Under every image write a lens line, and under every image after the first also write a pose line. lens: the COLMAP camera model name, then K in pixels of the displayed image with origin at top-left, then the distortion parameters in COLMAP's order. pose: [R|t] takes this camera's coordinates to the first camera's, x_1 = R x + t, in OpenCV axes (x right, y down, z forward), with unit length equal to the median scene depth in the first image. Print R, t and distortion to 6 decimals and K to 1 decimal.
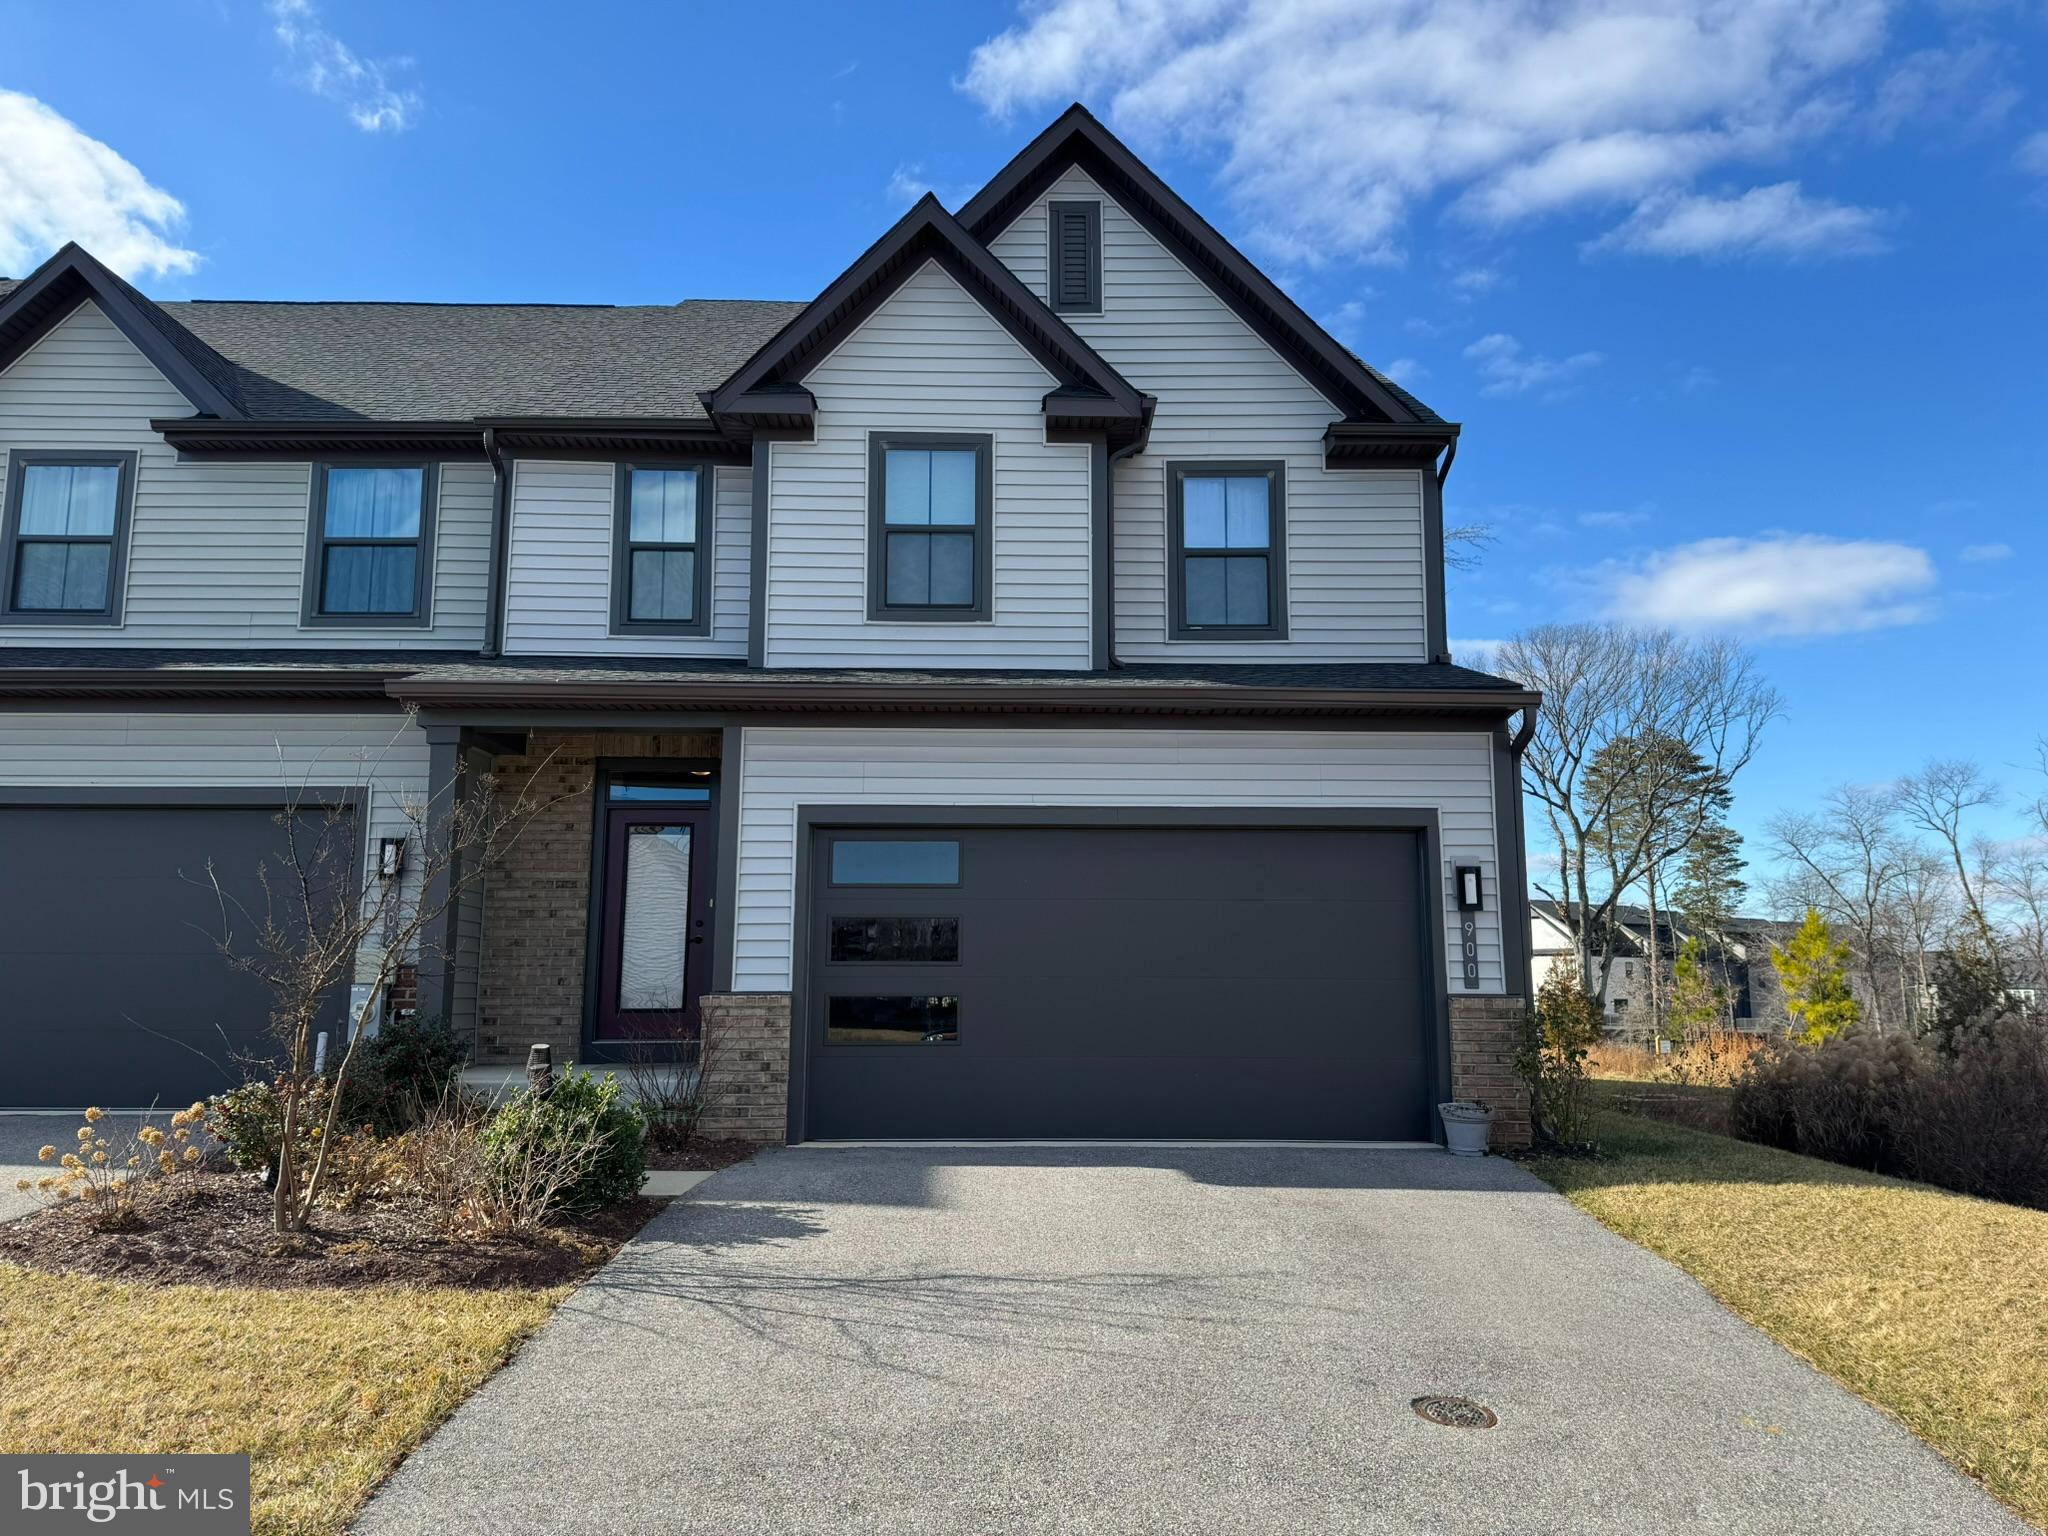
lens RADIAL K [[1415.8, 0, 1033.7], [0, 1415.8, 775.1], [0, 0, 1]] dist [0.168434, -0.268226]
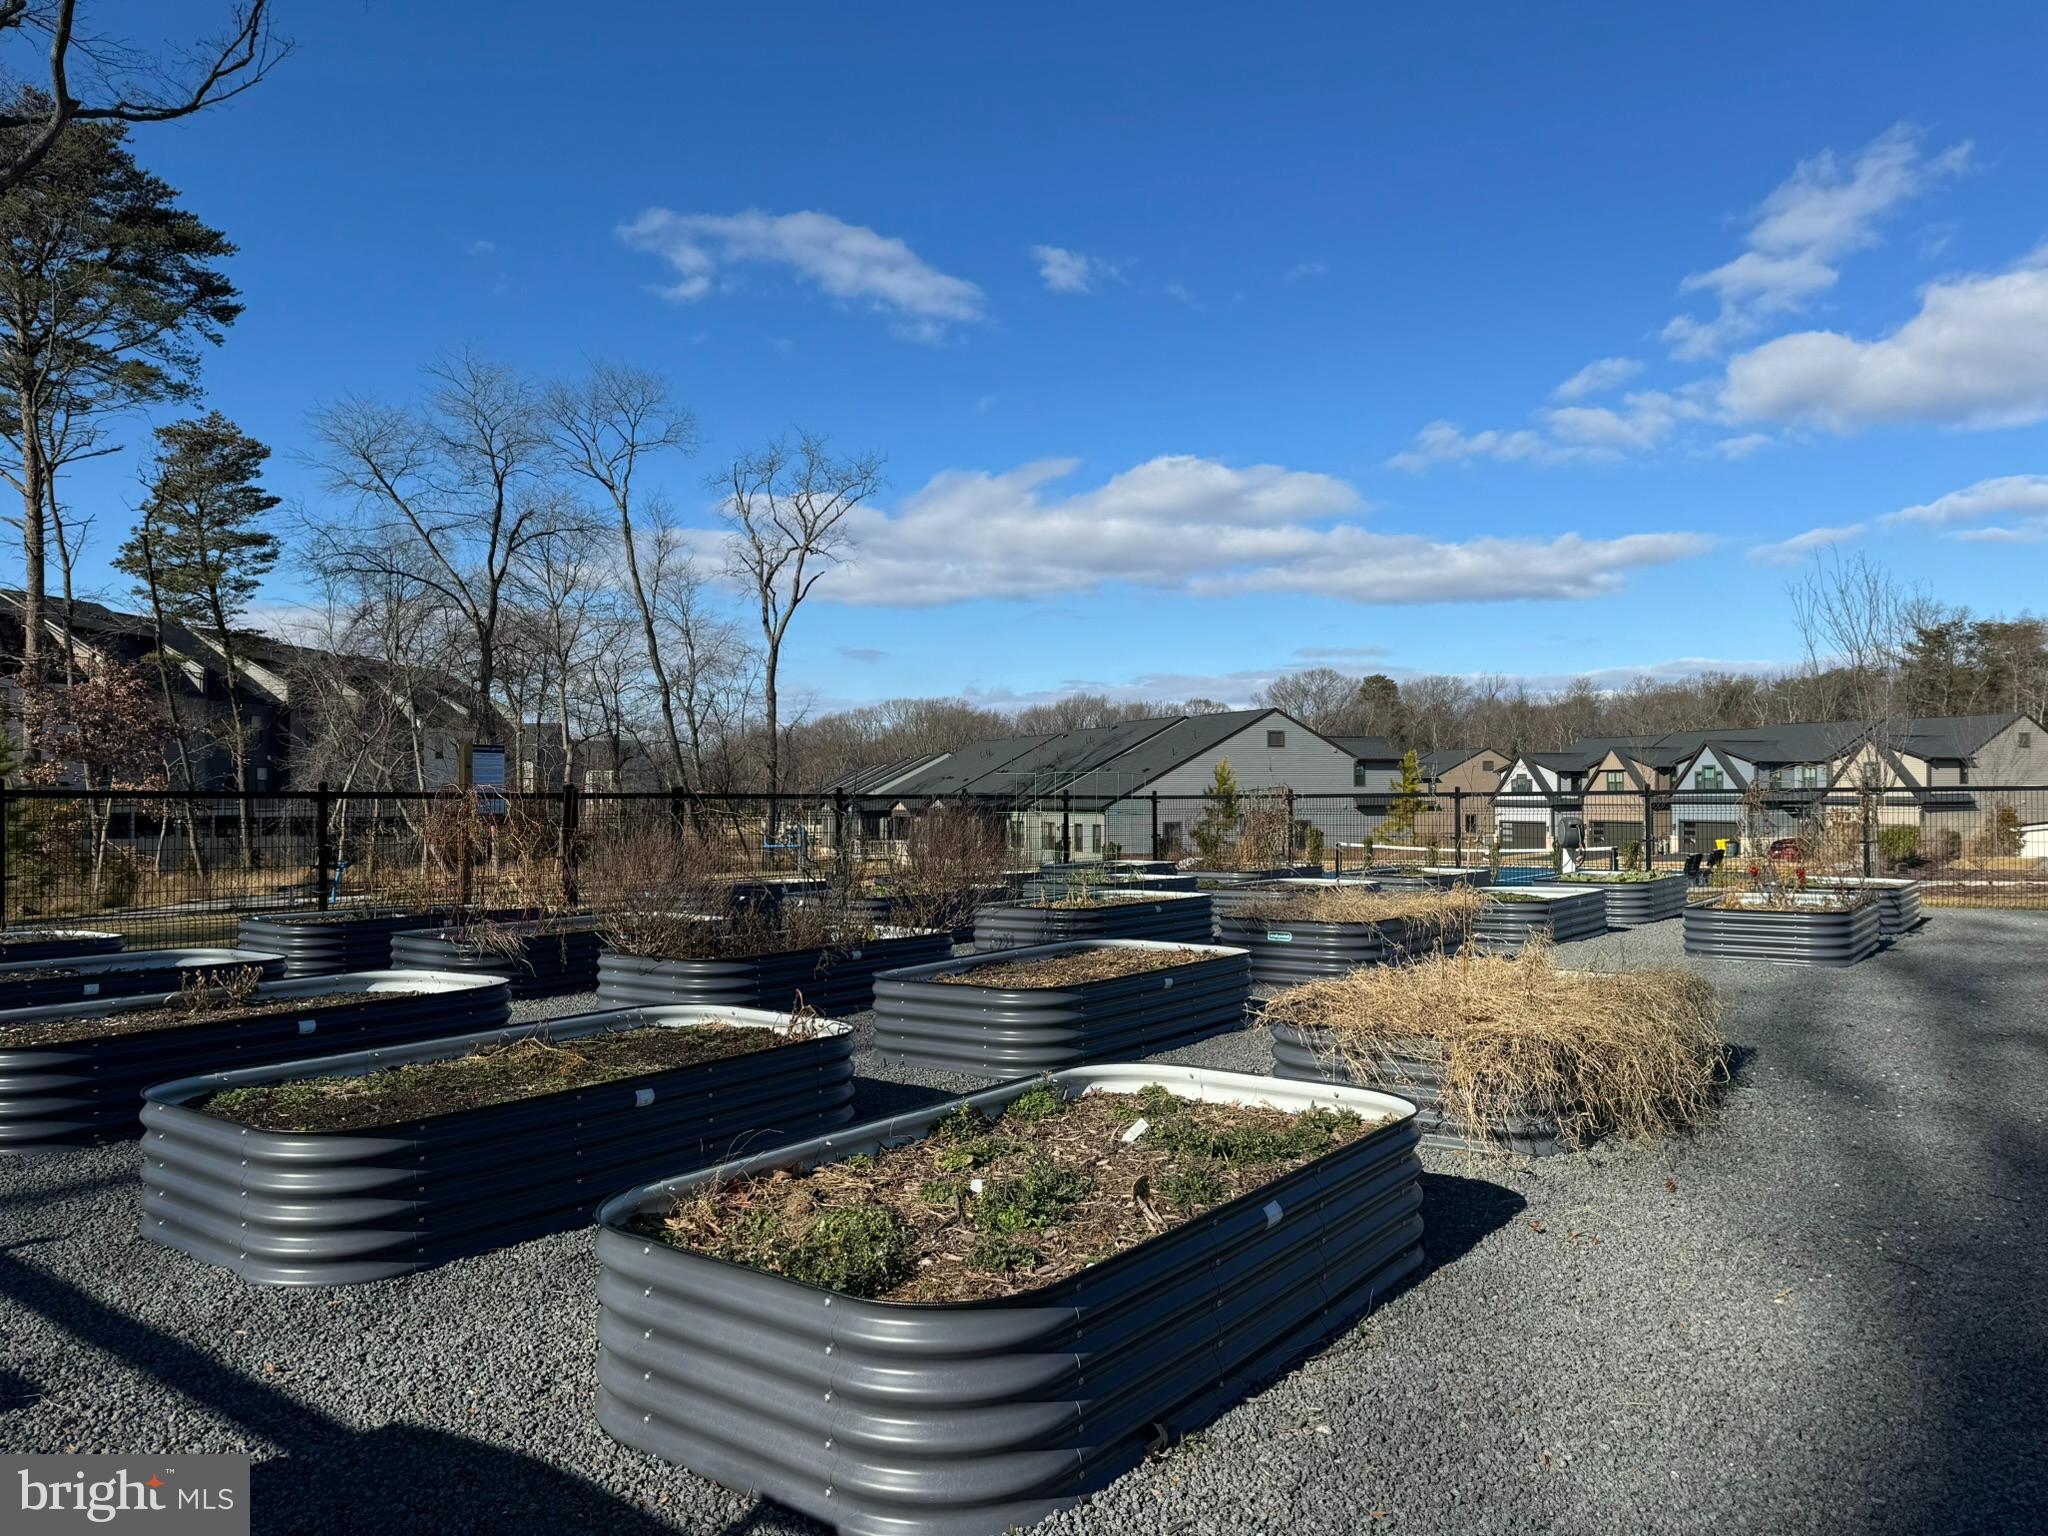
lens RADIAL K [[1415.8, 0, 1033.7], [0, 1415.8, 775.1], [0, 0, 1]] dist [0.168434, -0.268226]
pose [[0.608330, -0.004206, 0.793673, 2.192746], [-0.105286, 0.990721, 0.085950, 0.800534], [-0.786670, -0.135849, 0.602242, 4.153002]]
